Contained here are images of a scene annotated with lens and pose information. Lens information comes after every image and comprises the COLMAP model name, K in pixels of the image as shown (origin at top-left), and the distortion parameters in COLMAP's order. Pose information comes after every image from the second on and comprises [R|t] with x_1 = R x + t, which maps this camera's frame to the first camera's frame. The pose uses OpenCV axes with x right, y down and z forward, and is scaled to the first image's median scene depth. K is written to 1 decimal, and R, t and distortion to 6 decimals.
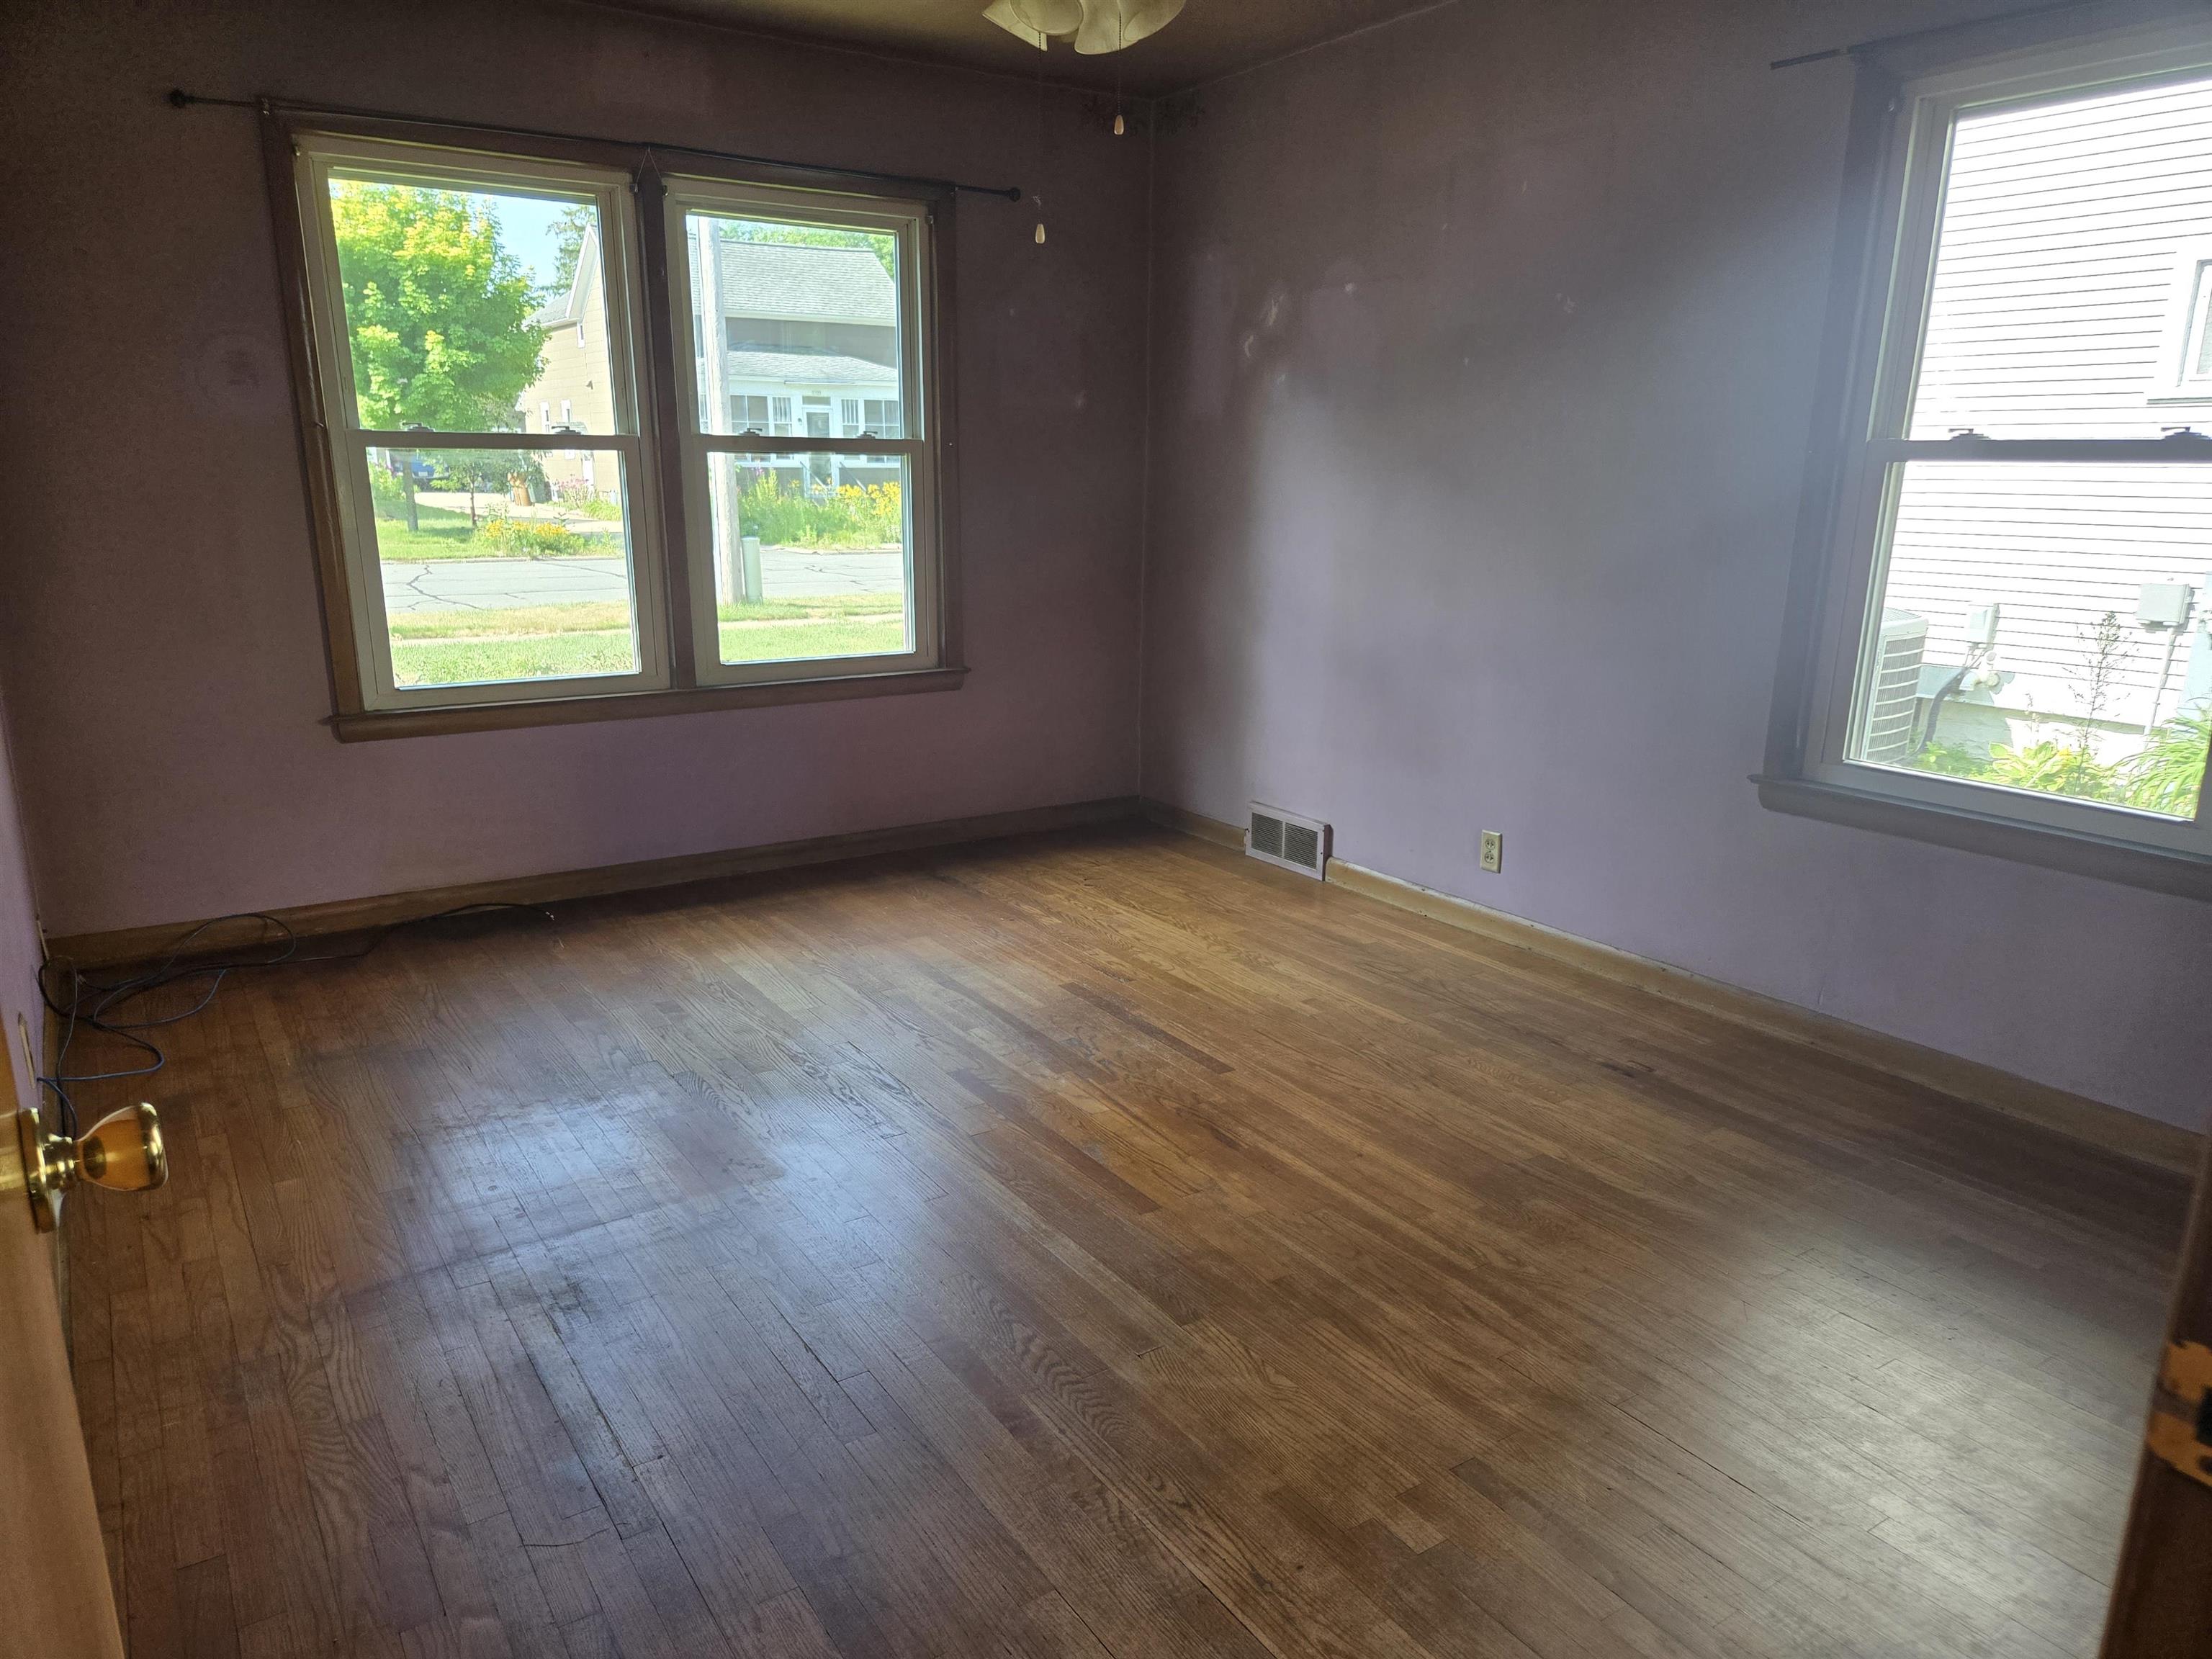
lens RADIAL K [[1453.5, 0, 1114.5], [0, 1453.5, 849.0], [0, 0, 1]] dist [0.019198, 0.001636]
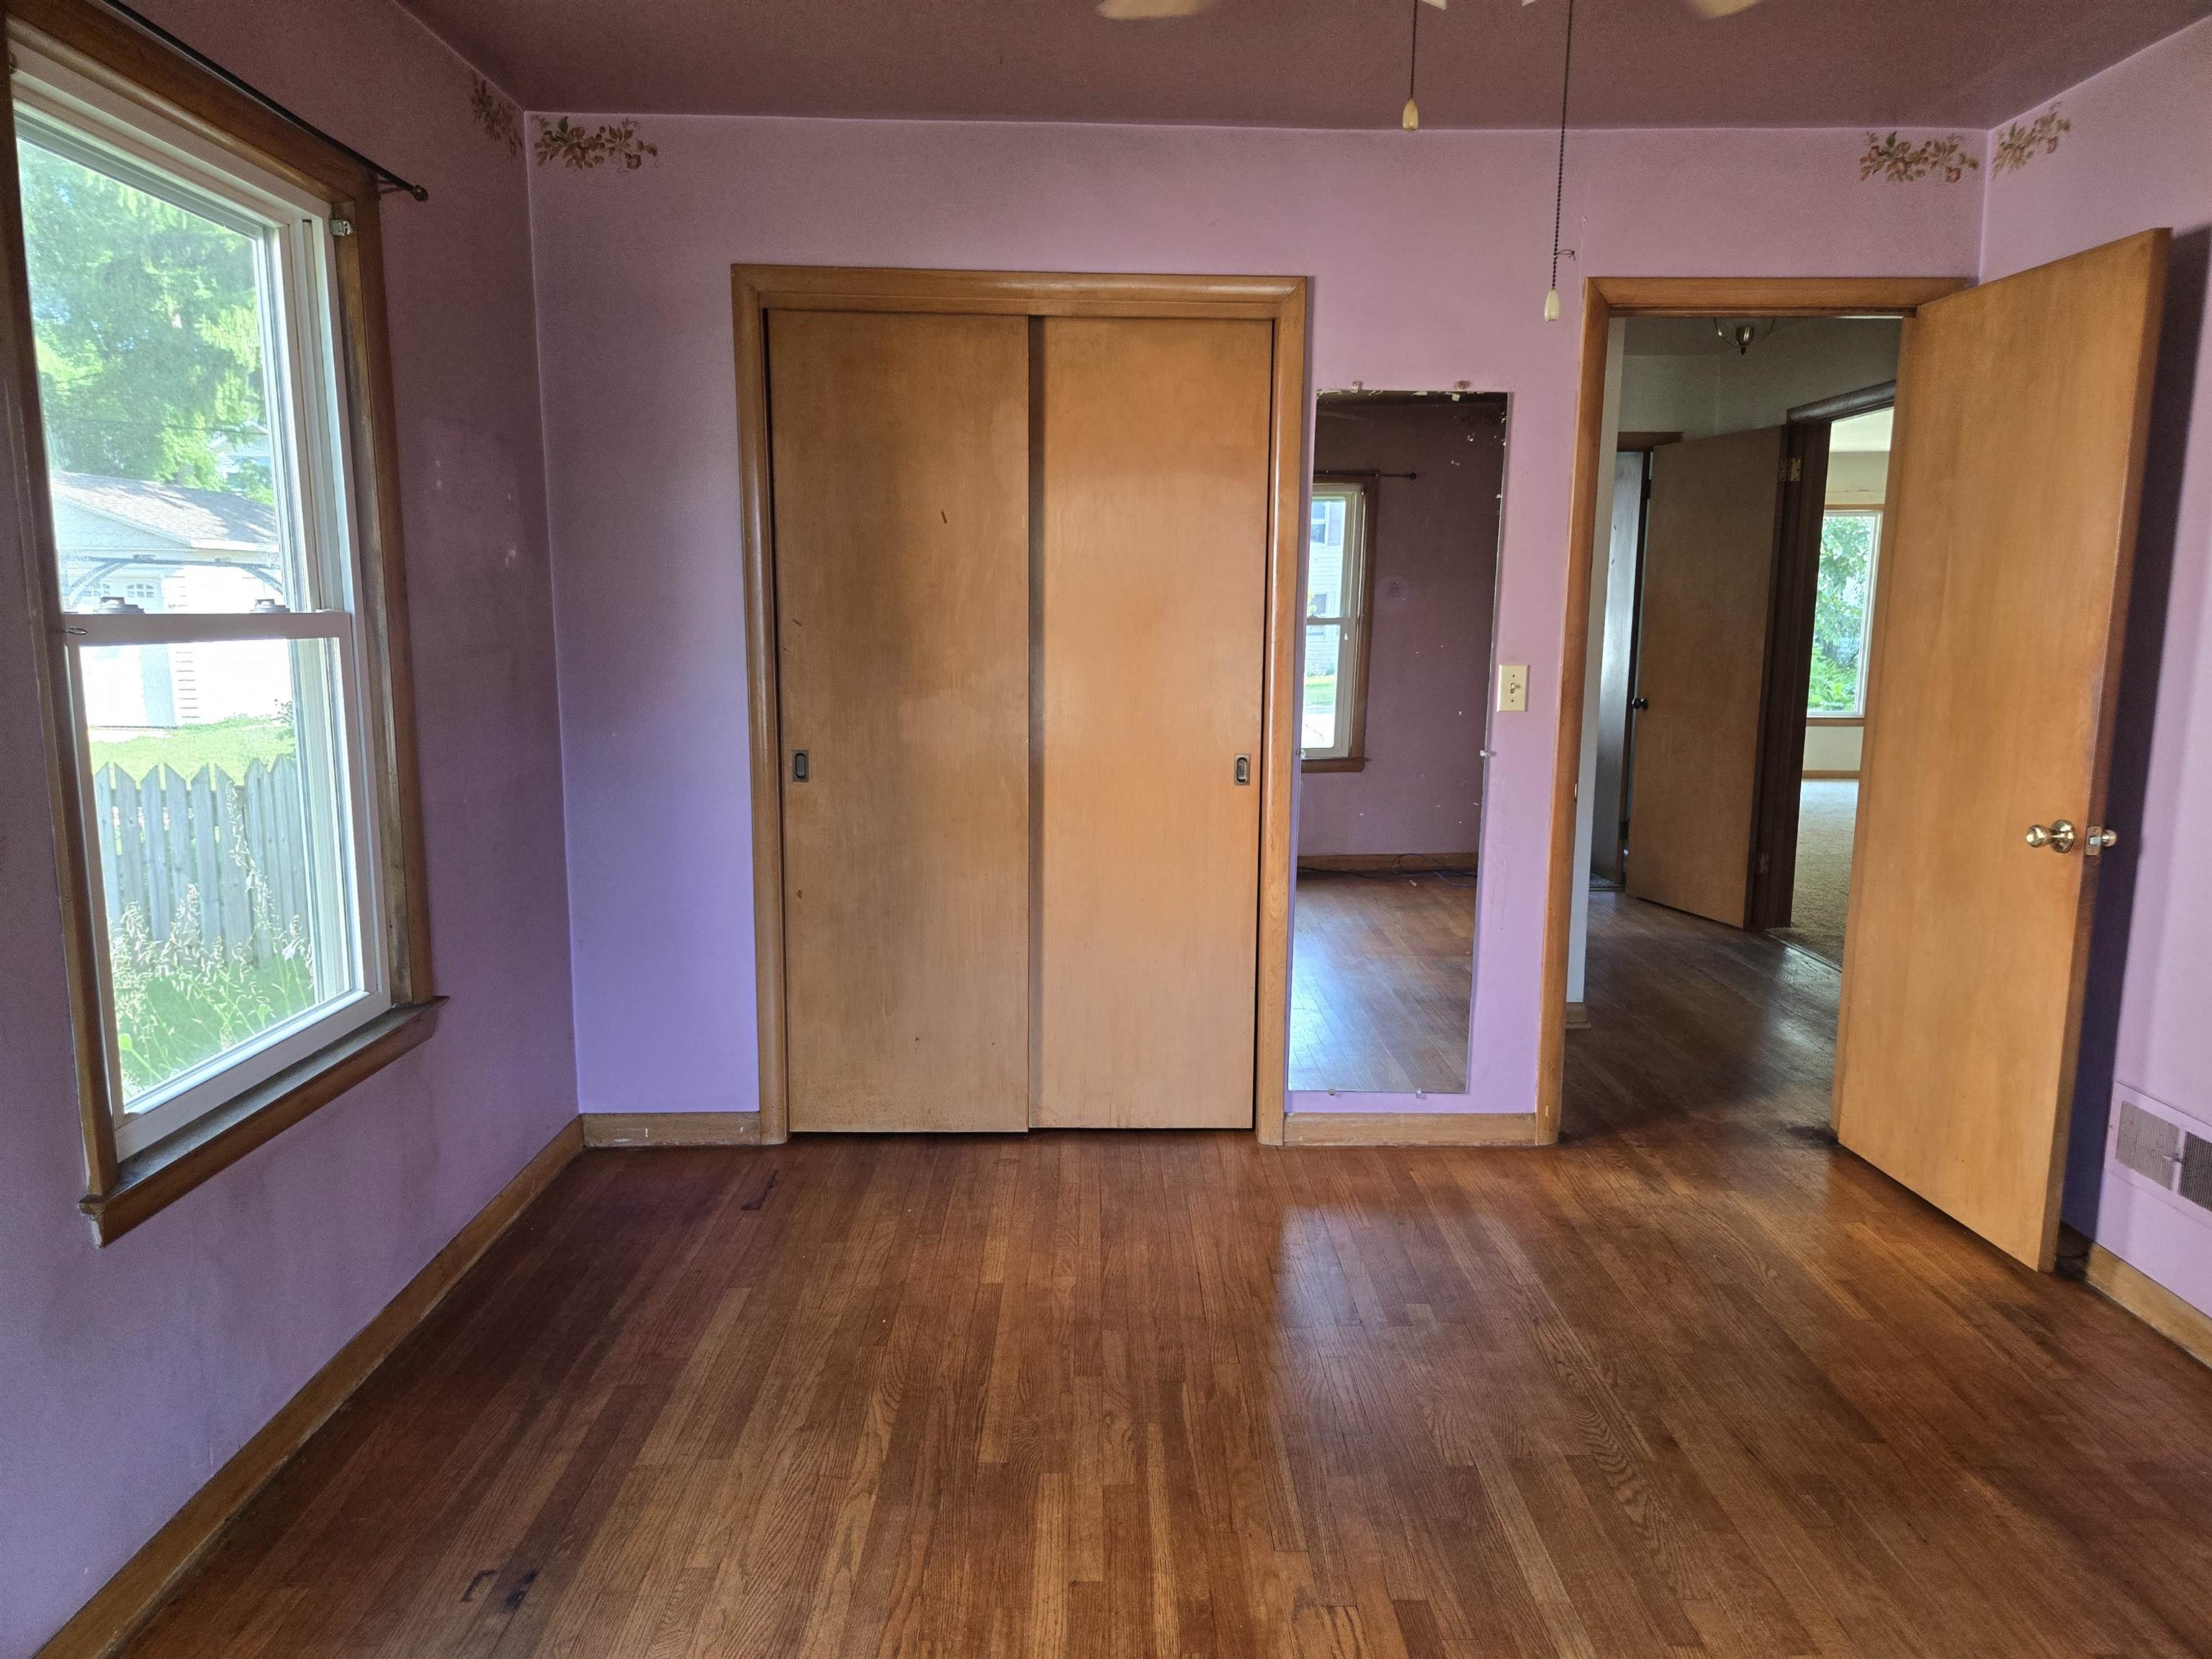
lens RADIAL K [[1453.5, 0, 1119.2], [0, 1453.5, 836.5], [0, 0, 1]] dist [0.019198, 0.001636]
pose [[-0.831132, -0.104428, 0.546182, -0.193310], [0.126661, 0.920837, 0.368803, -0.367500], [-0.541458, 0.375704, -0.752110, 1.268795]]
